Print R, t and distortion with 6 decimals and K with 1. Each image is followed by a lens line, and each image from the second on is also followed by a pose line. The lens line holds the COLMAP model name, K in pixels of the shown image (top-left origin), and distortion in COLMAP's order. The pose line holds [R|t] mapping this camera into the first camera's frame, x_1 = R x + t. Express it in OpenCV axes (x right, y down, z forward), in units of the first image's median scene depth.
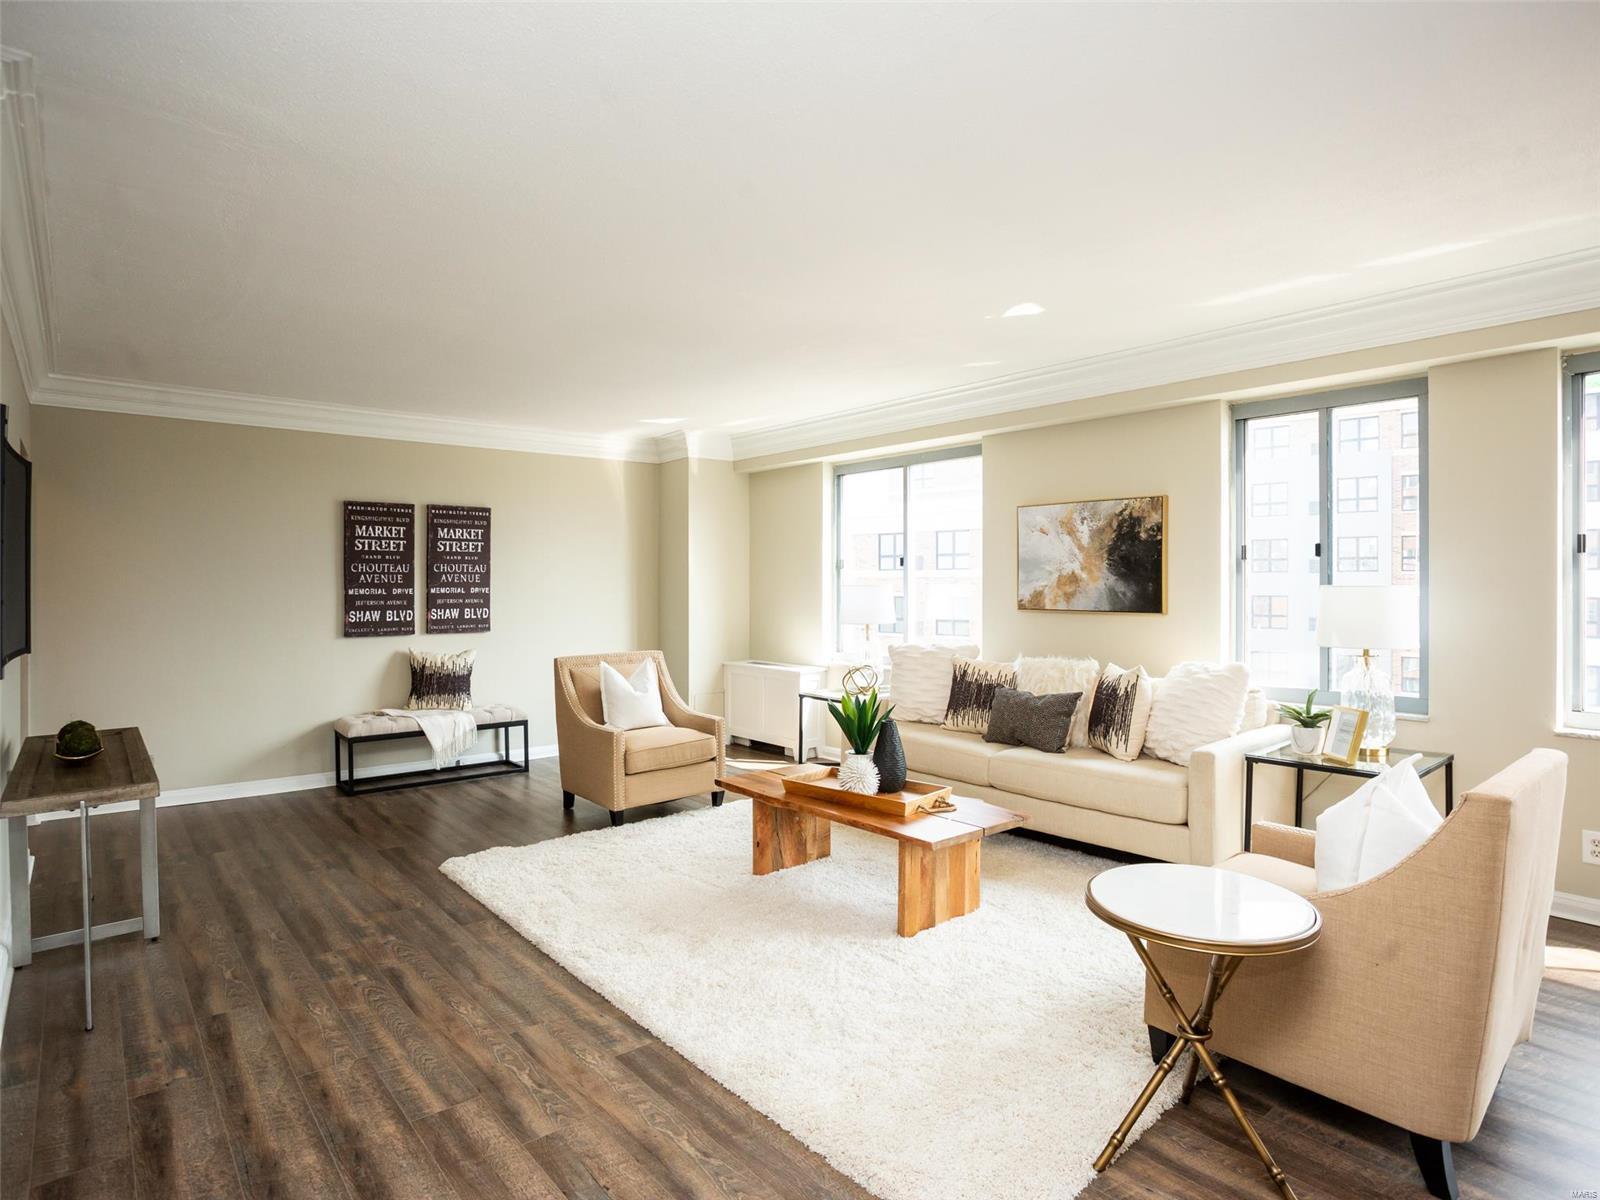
lens RADIAL K [[869.3, 0, 785.1], [0, 869.3, 598.4], [0, 0, 1]] dist [-0.052227, 0.011861]
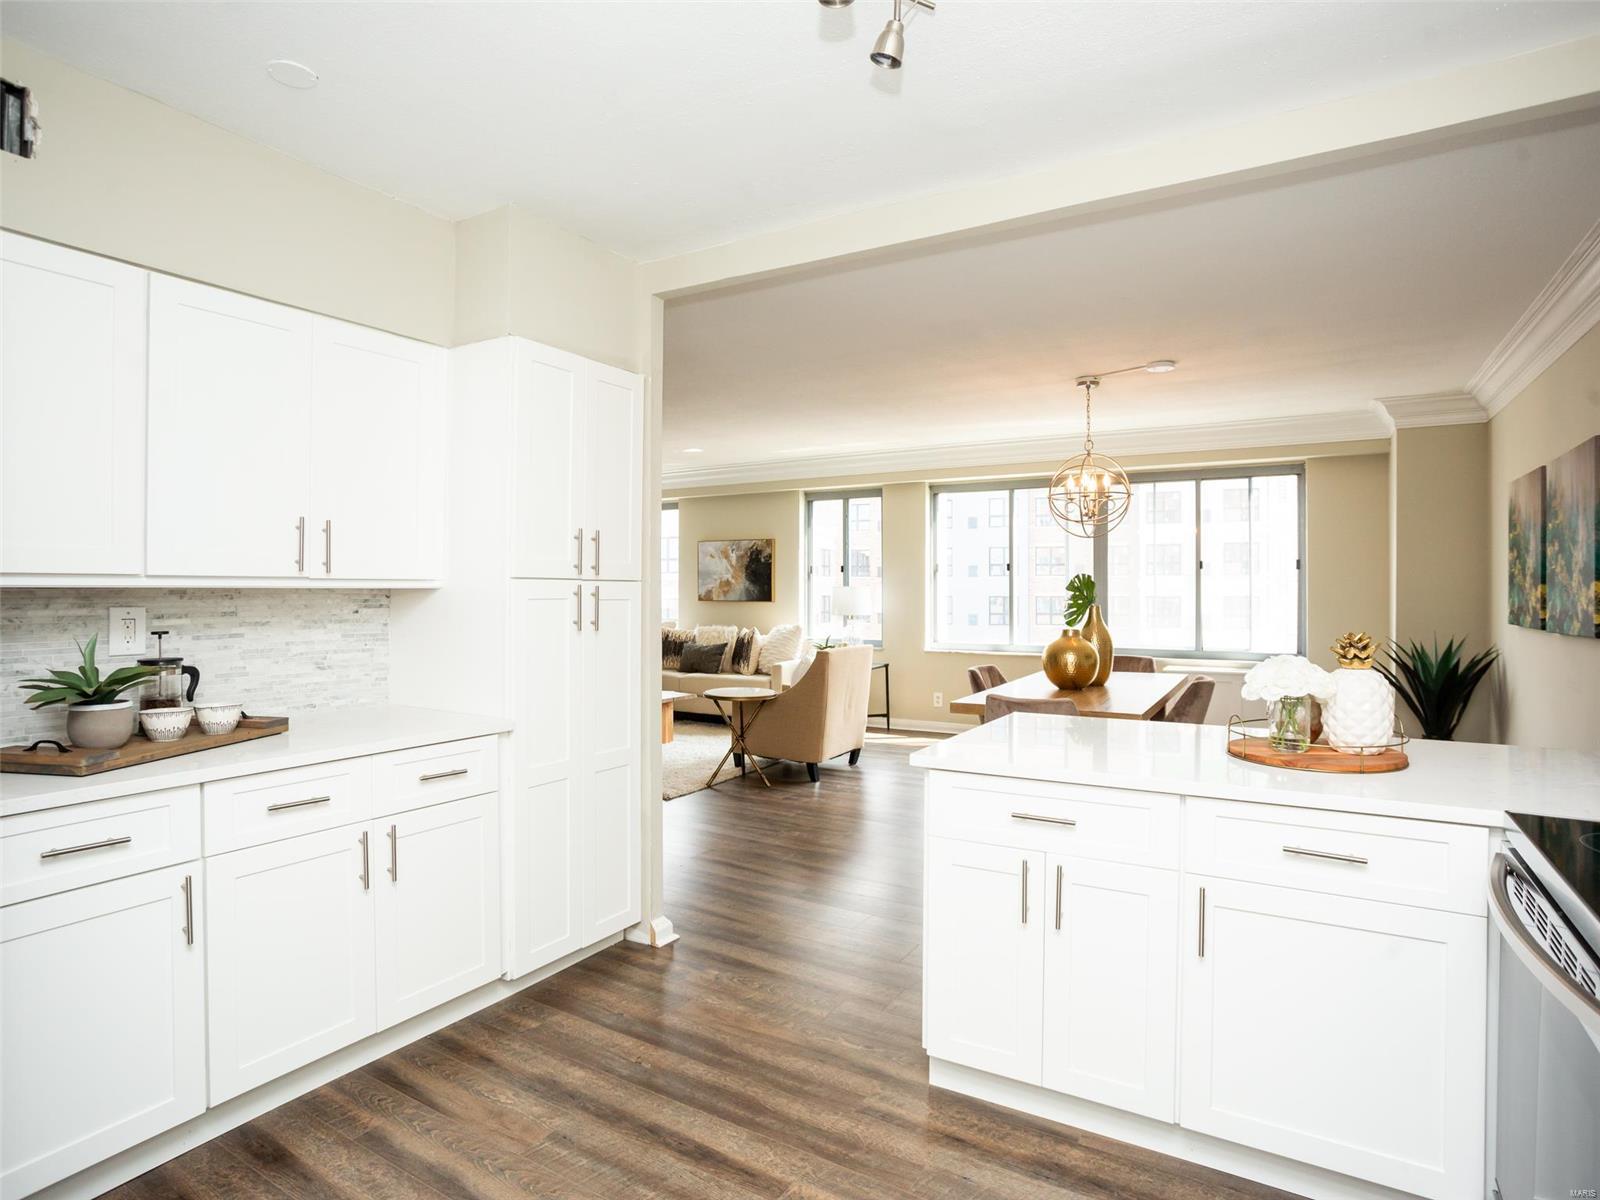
lens RADIAL K [[869.3, 0, 791.7], [0, 869.3, 596.5], [0, 0, 1]] dist [-0.052227, 0.011861]
pose [[0.946069, -0.001717, 0.323960, -0.051209], [0.003862, 0.999975, -0.005979, 0.006780], [-0.323942, 0.006907, 0.946052, -0.306553]]
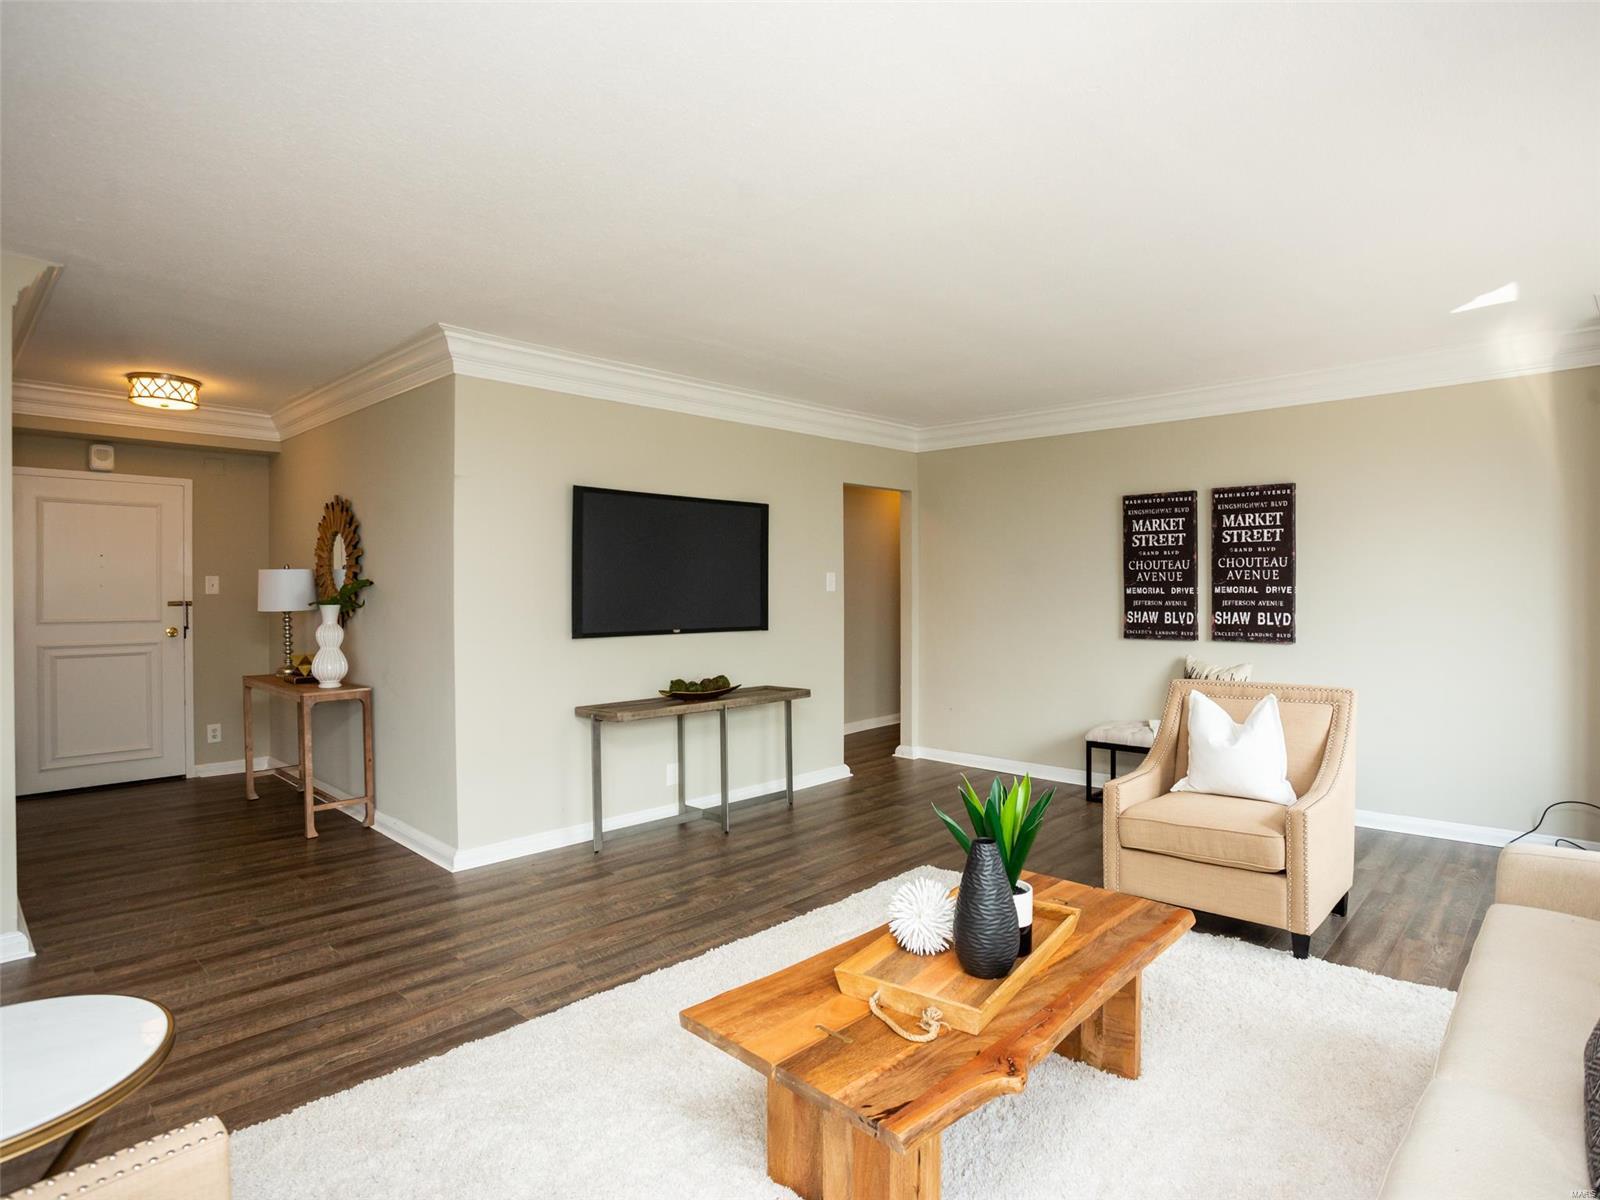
lens RADIAL K [[869.3, 0, 787.2], [0, 869.3, 588.0], [0, 0, 1]] dist [-0.052227, 0.011861]
pose [[0.108840, 0.005350, -0.994045, 1.186744], [-0.010560, 0.999935, 0.004225, -0.031253], [0.994003, 0.010037, 0.108889, 1.531252]]
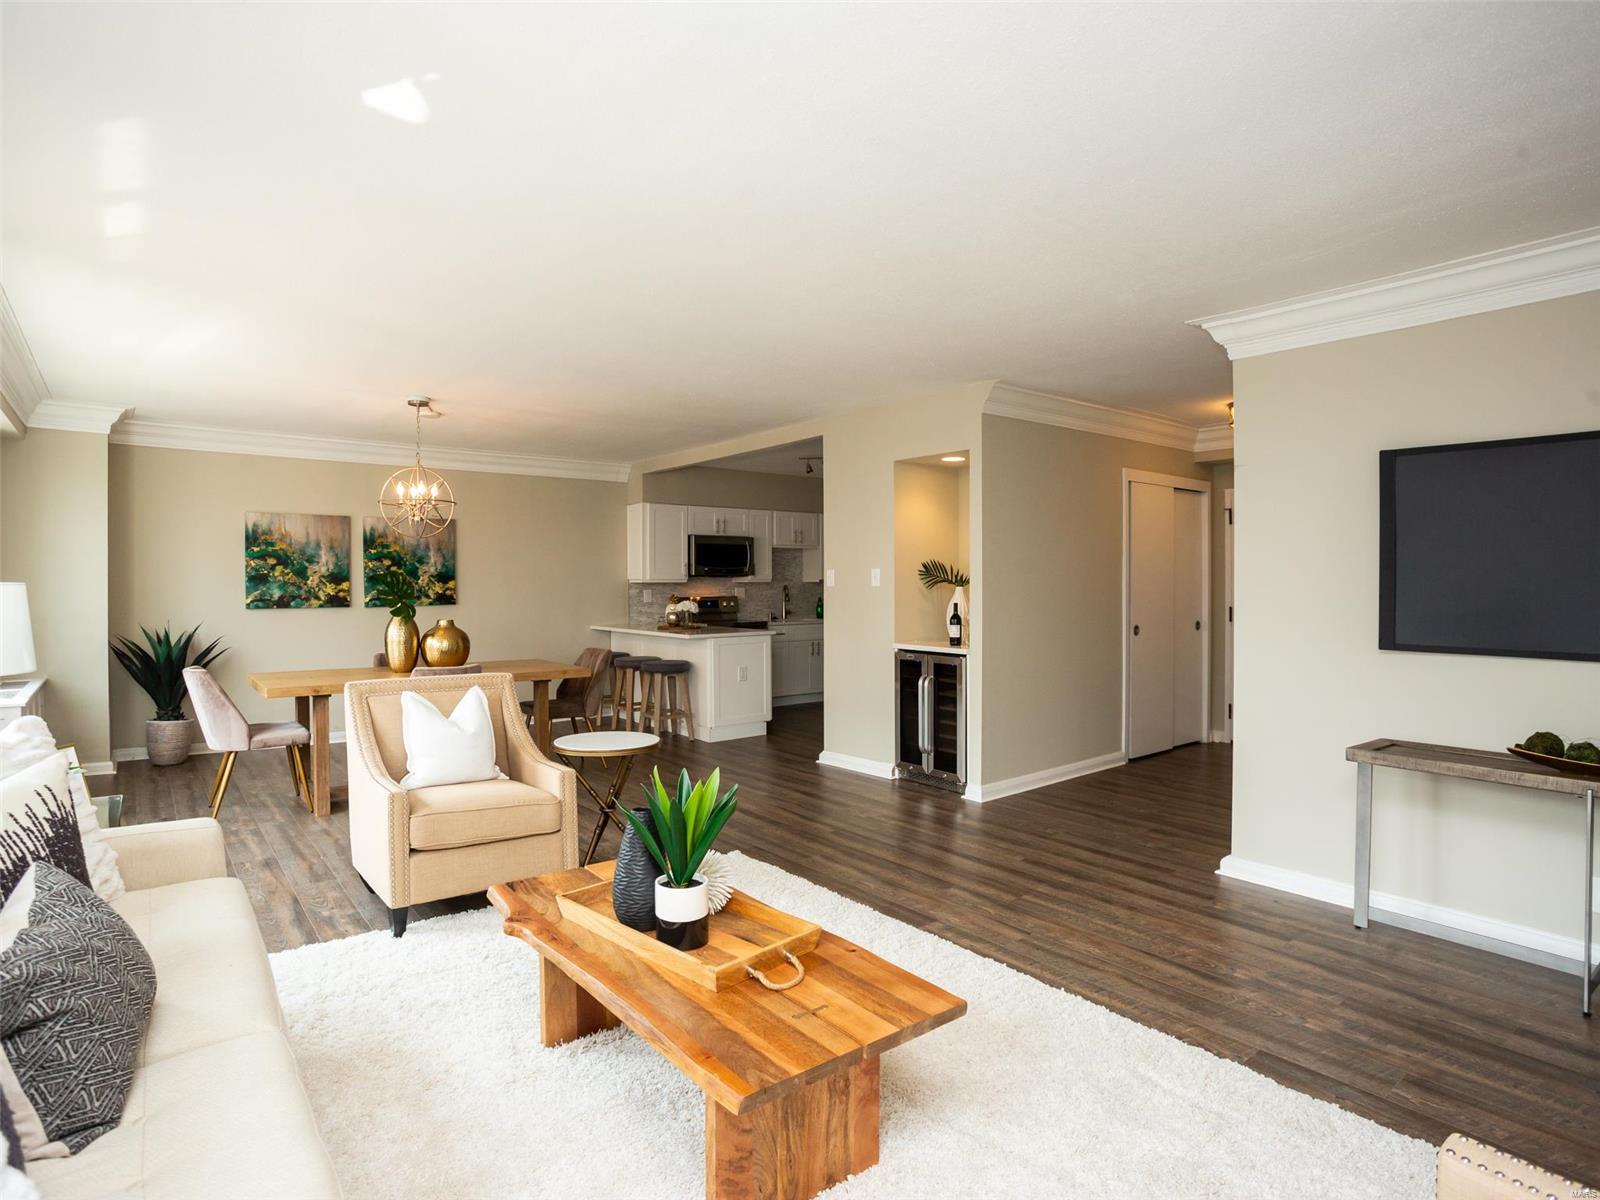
lens RADIAL K [[869.3, 0, 797.0], [0, 869.3, 587.5], [0, 0, 1]] dist [-0.052227, 0.011861]
pose [[-0.999656, 0.002408, 0.026120, -0.006097], [0.002929, 0.999798, 0.019906, -0.045707], [-0.026067, 0.019975, -0.999461, 2.977827]]
